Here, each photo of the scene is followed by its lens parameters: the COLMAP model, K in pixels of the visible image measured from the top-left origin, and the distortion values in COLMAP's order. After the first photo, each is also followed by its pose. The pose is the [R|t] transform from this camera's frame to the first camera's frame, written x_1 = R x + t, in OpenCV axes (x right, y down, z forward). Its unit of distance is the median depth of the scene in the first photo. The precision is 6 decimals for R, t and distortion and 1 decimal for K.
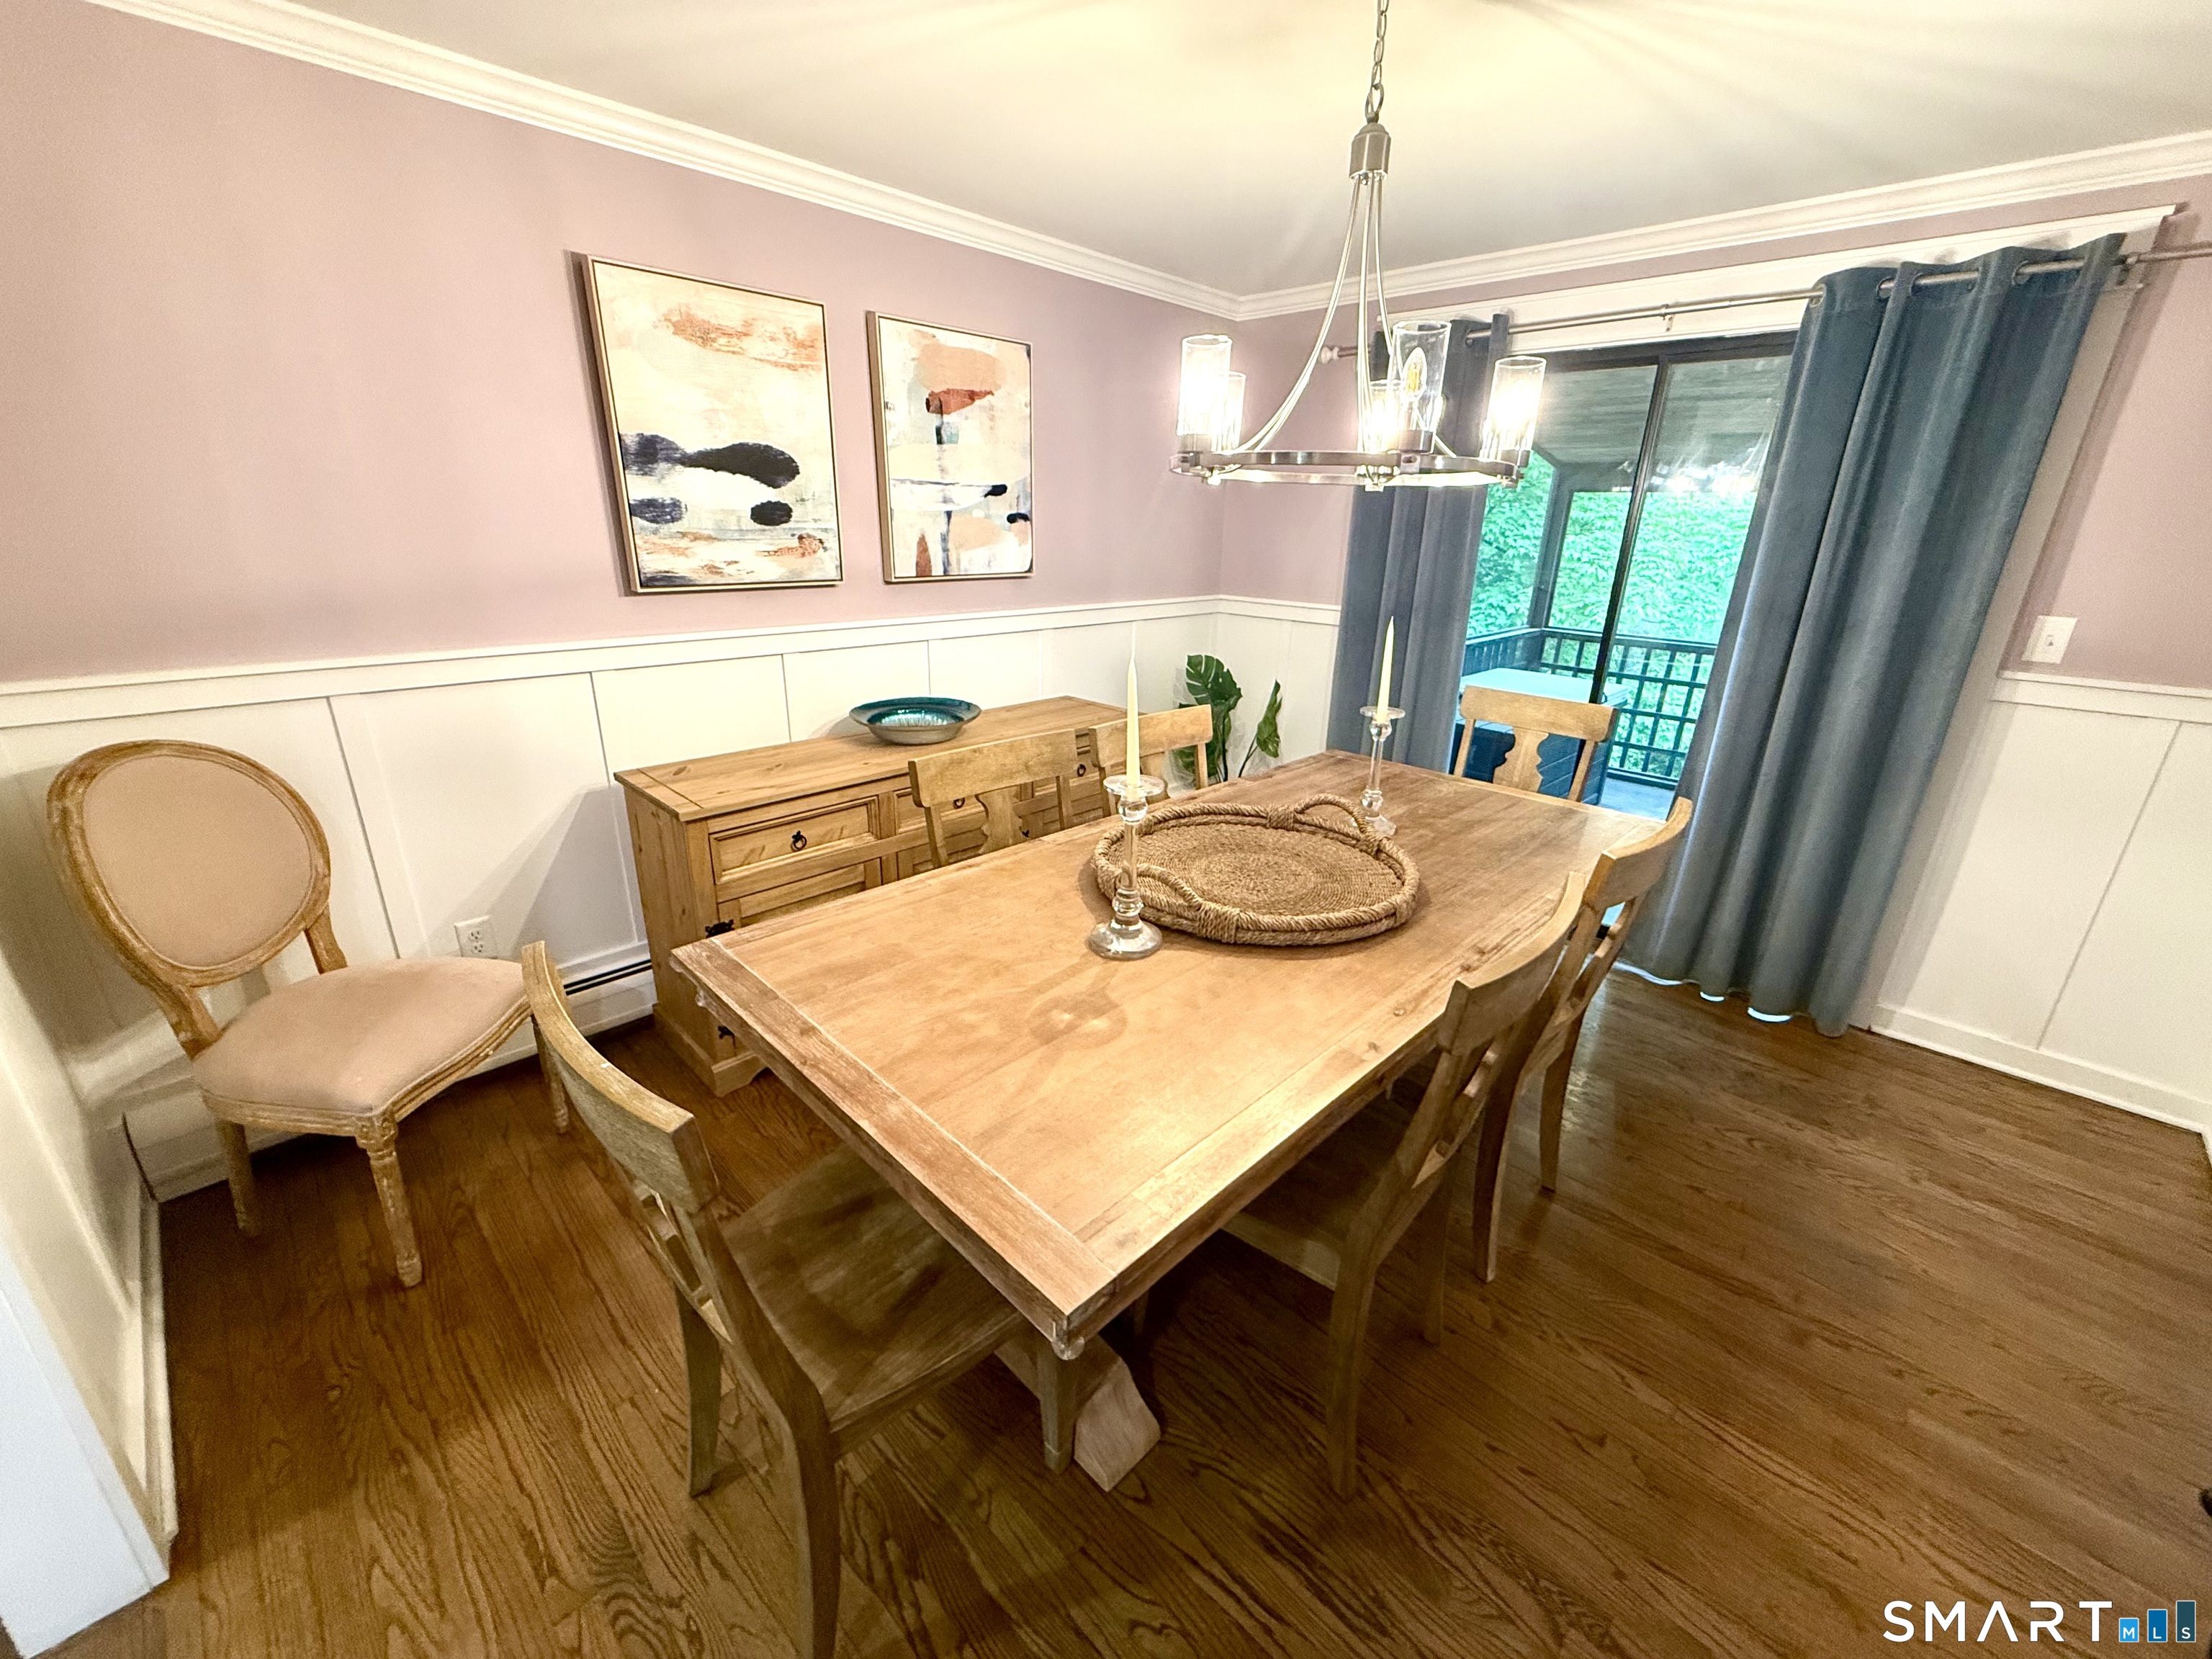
lens RADIAL K [[882.3, 0, 1089.7], [0, 882.3, 822.5], [0, 0, 1]] dist [0.000454, -0.000351]
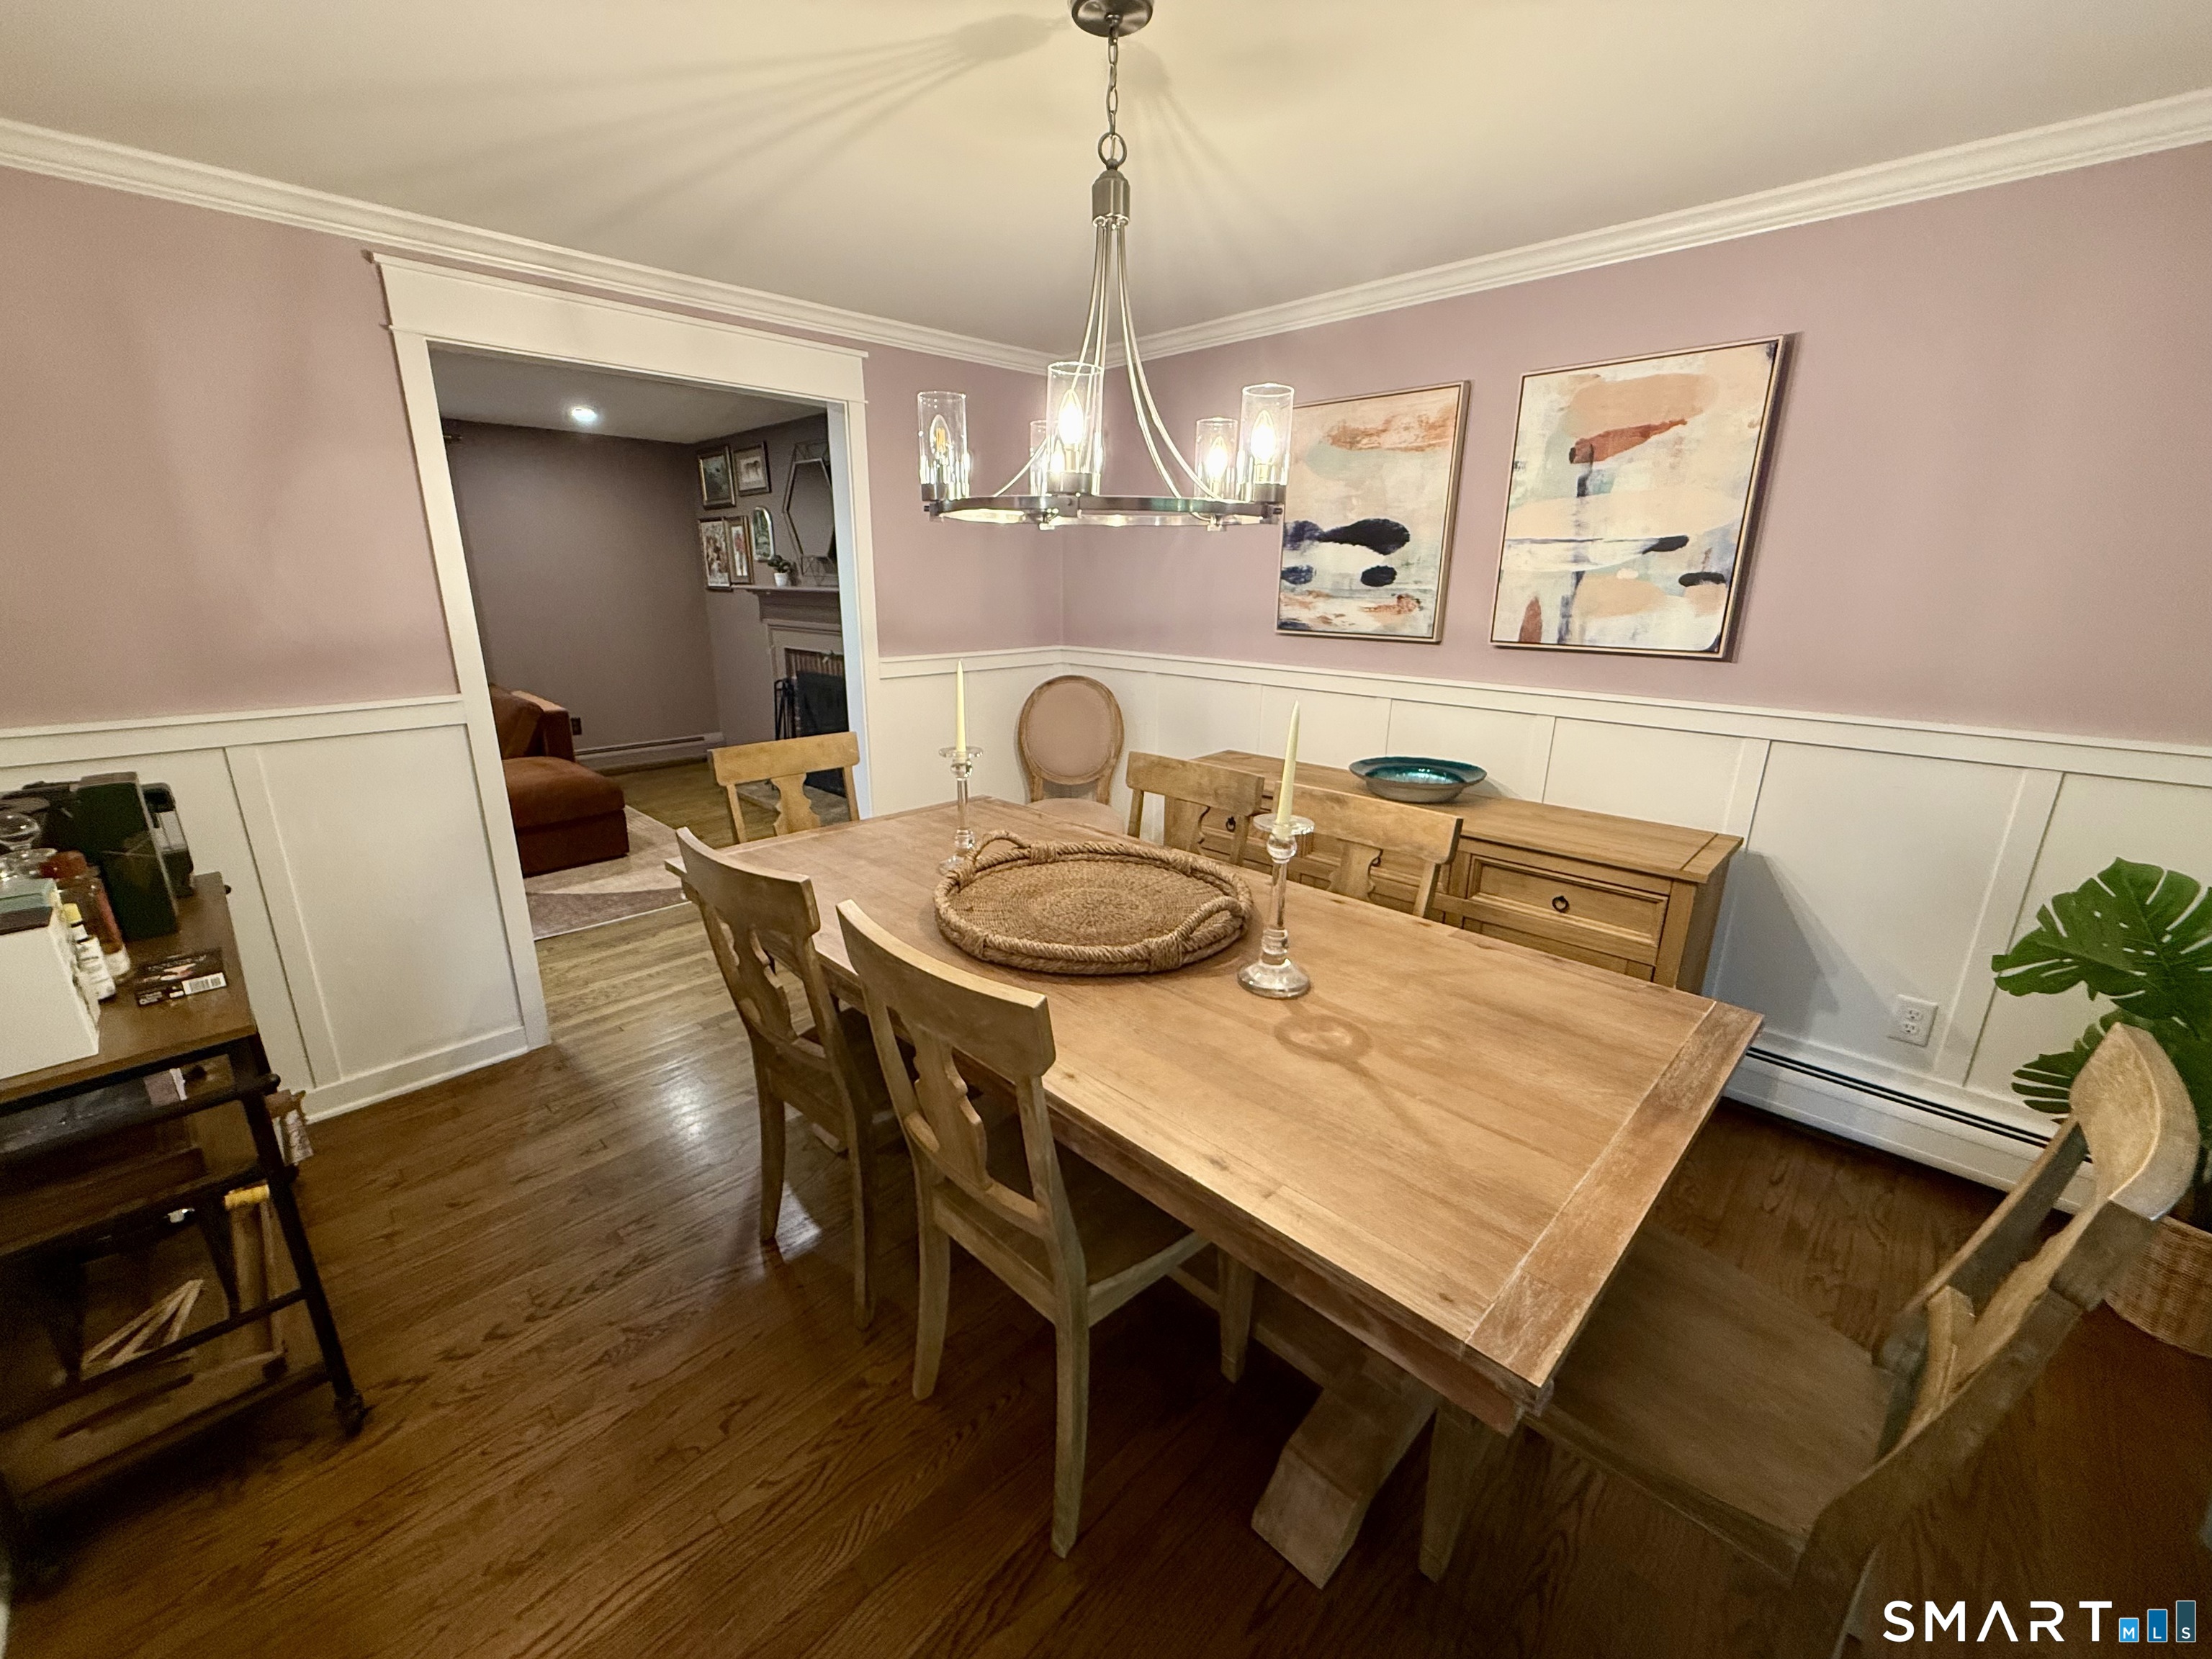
lens RADIAL K [[882.3, 0, 1100.9], [0, 882.3, 817.1], [0, 0, 1]] dist [0.000454, -0.000351]
pose [[0.009096, 0.244357, -0.969643, 0.787821], [-0.337154, 0.913652, 0.227084, -0.187254], [0.941405, 0.324854, 0.090697, 0.608322]]
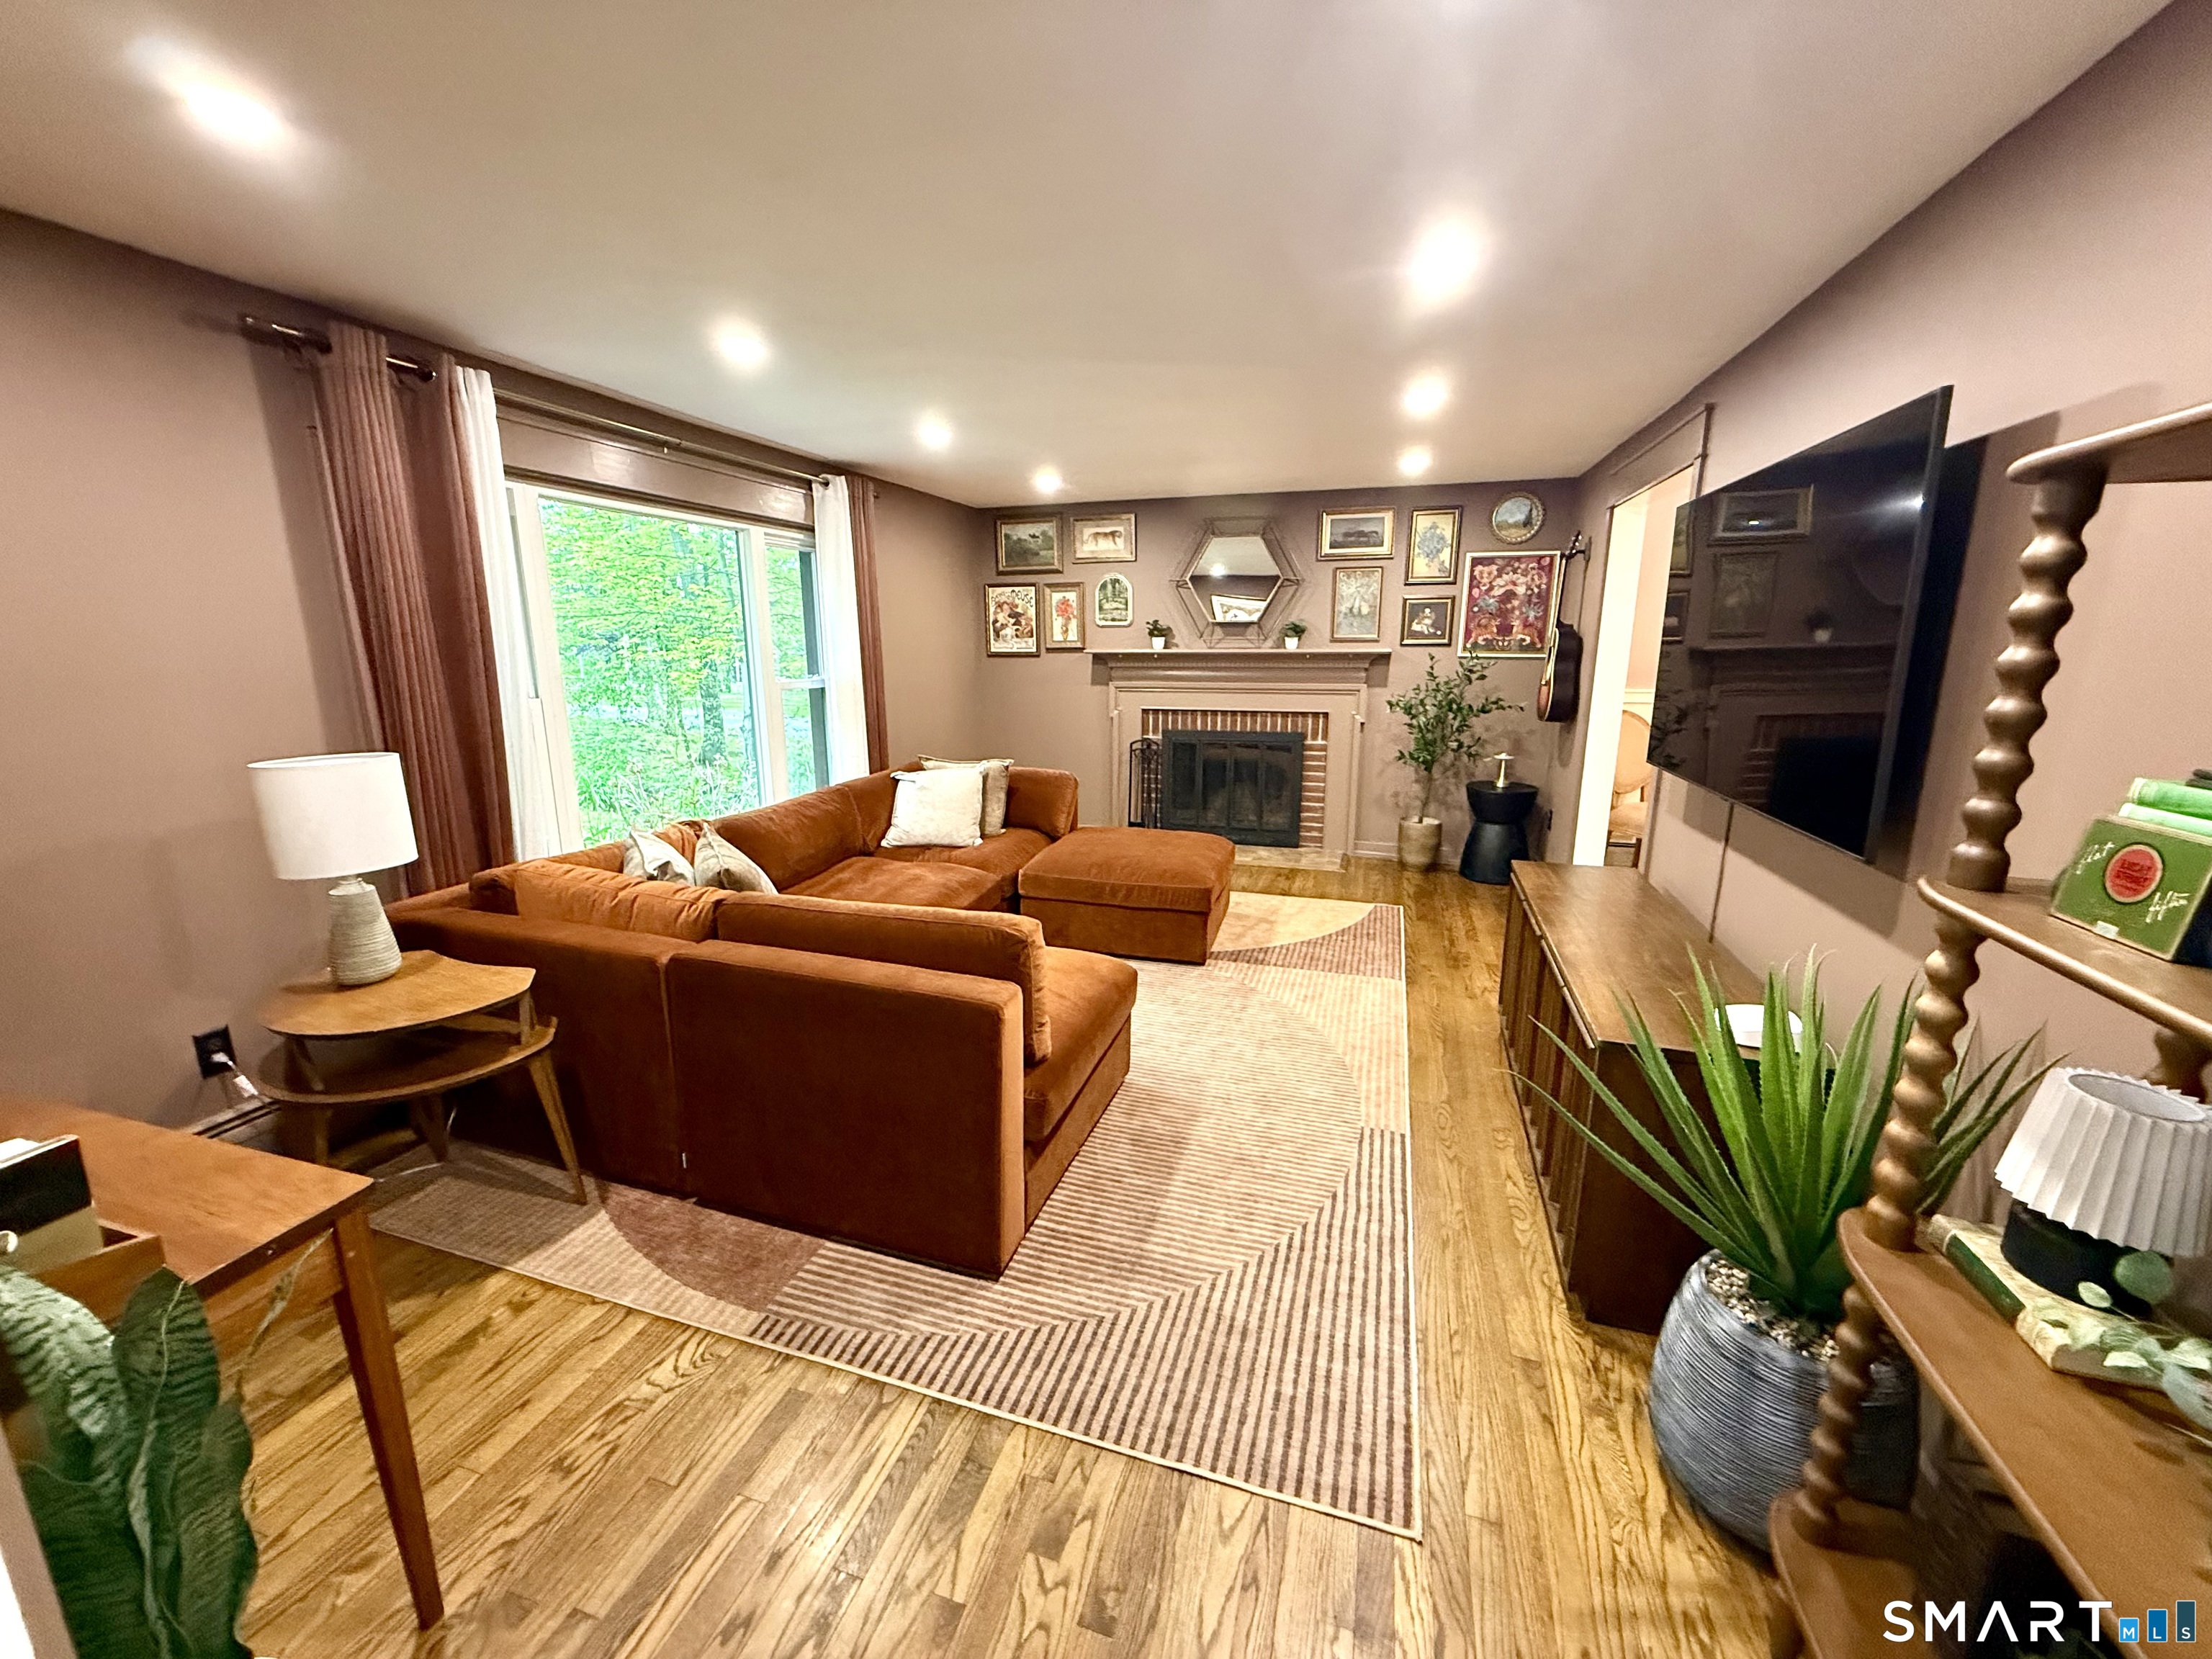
lens RADIAL K [[882.3, 0, 1090.6], [0, 882.3, 828.2], [0, 0, 1]] dist [0.000454, -0.000351]
pose [[0.451951, 0.175330, -0.874643, 0.493804], [-0.278802, 0.959138, 0.048204, 0.419026], [0.847355, 0.222066, 0.482366, -1.228611]]
